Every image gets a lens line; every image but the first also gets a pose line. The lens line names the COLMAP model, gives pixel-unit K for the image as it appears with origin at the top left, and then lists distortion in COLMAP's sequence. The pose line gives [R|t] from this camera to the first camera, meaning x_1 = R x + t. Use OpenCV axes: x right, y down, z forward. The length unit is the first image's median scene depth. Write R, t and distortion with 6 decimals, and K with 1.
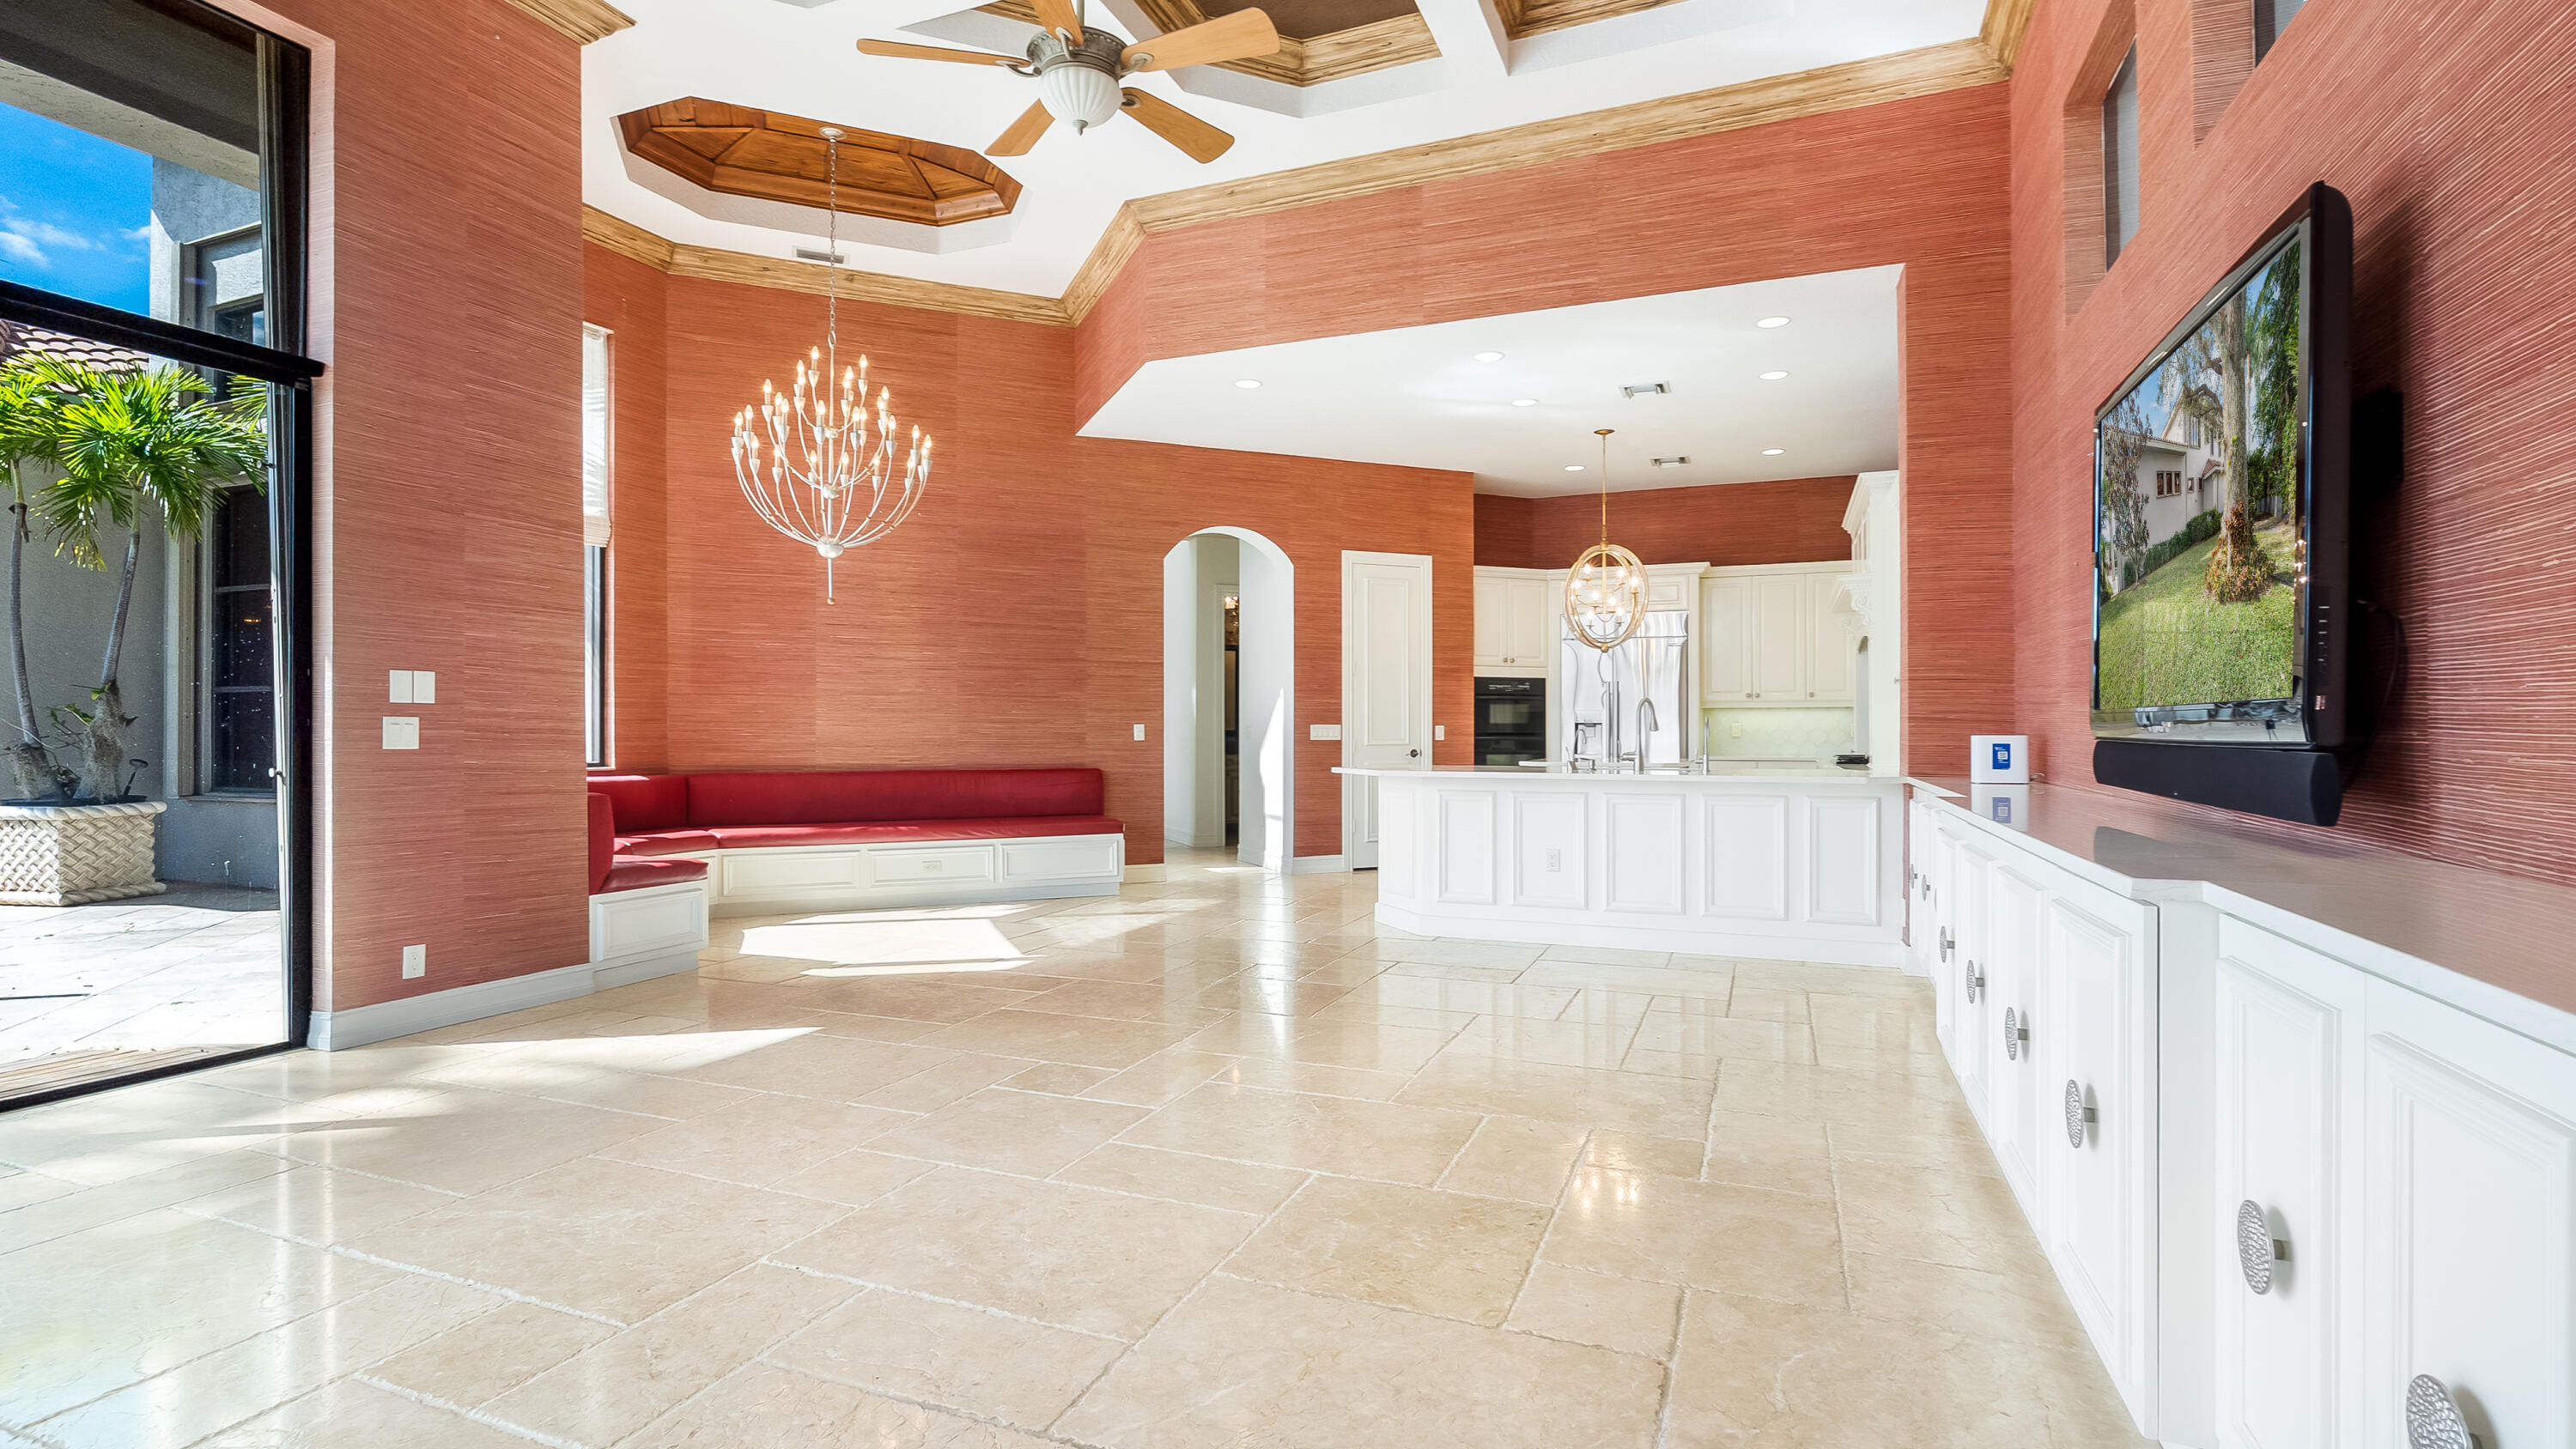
lens RADIAL K [[1202.6, 0, 1304.1], [0, 1202.6, 718.4], [0, 0, 1]] dist [-0.004967, 0.000016]
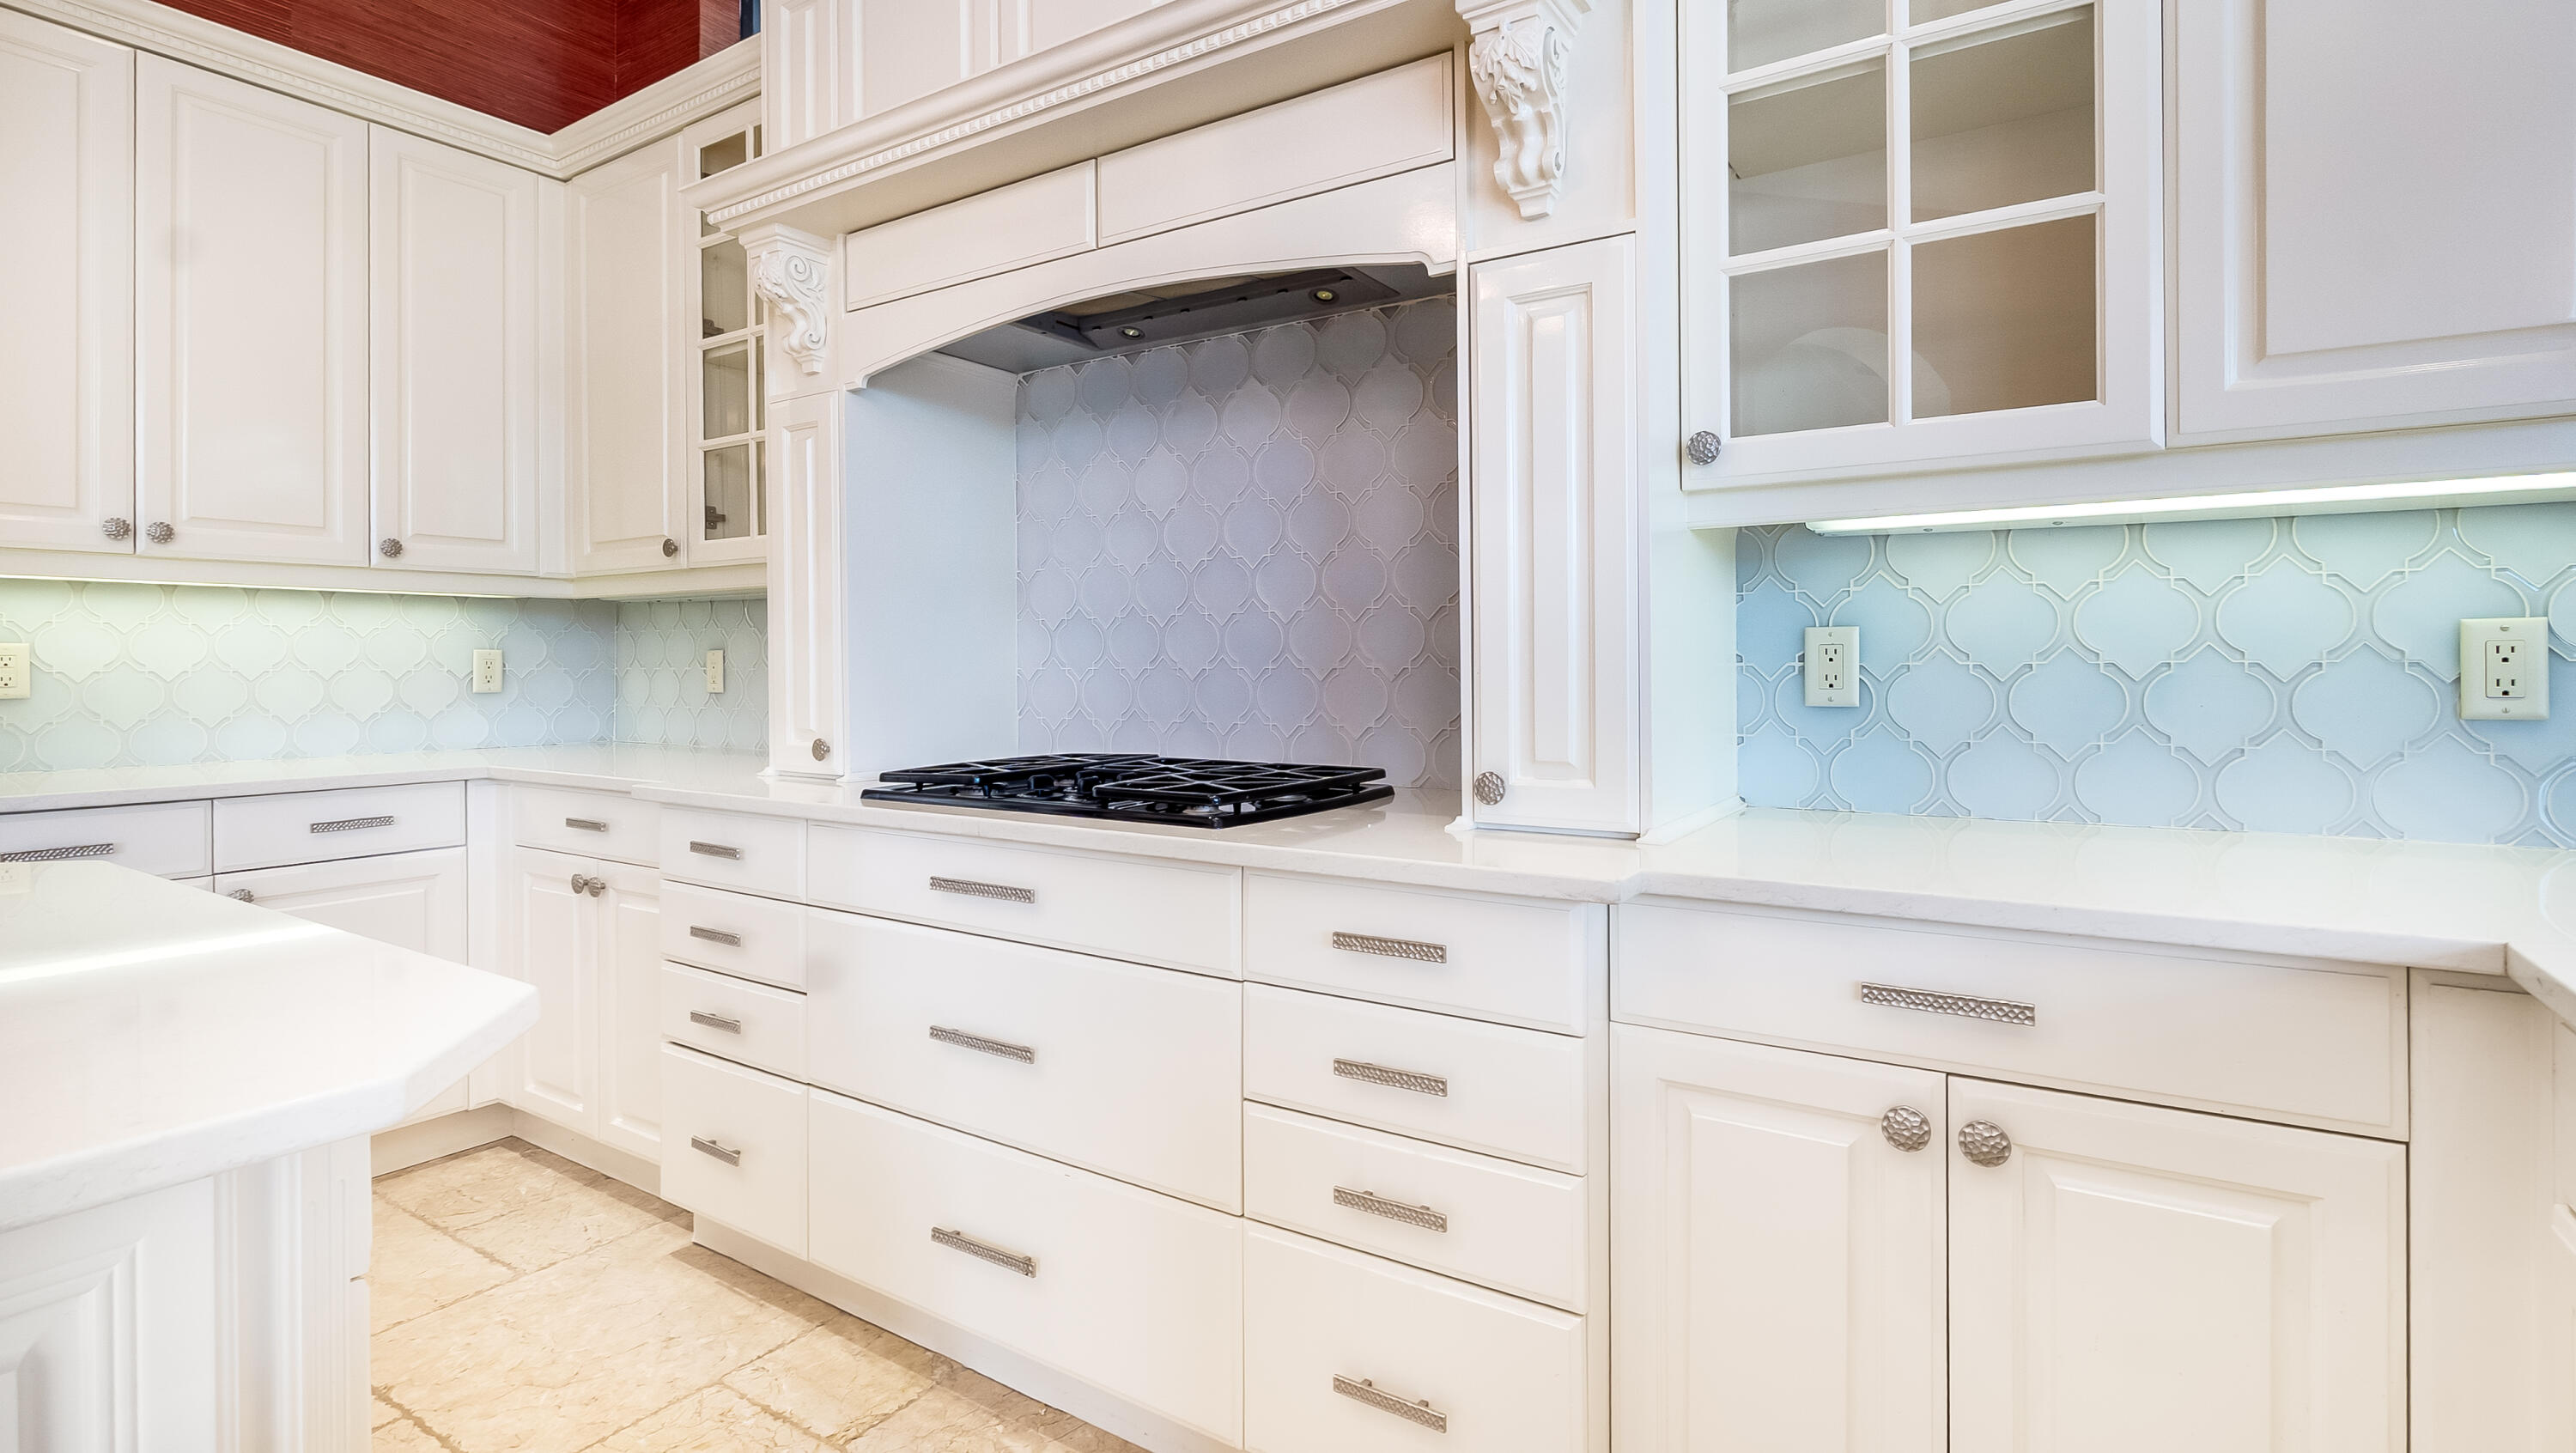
lens RADIAL K [[1216.4, 0, 1291.7], [0, 1216.4, 671.4], [0, 0, 1]] dist [-0.003041, 0.000934]
pose [[0.204360, -0.006733, 0.978873, 0.183241], [-0.007669, 0.999935, 0.008479, 0.006484], [-0.978866, -0.009239, 0.204295, 0.747469]]
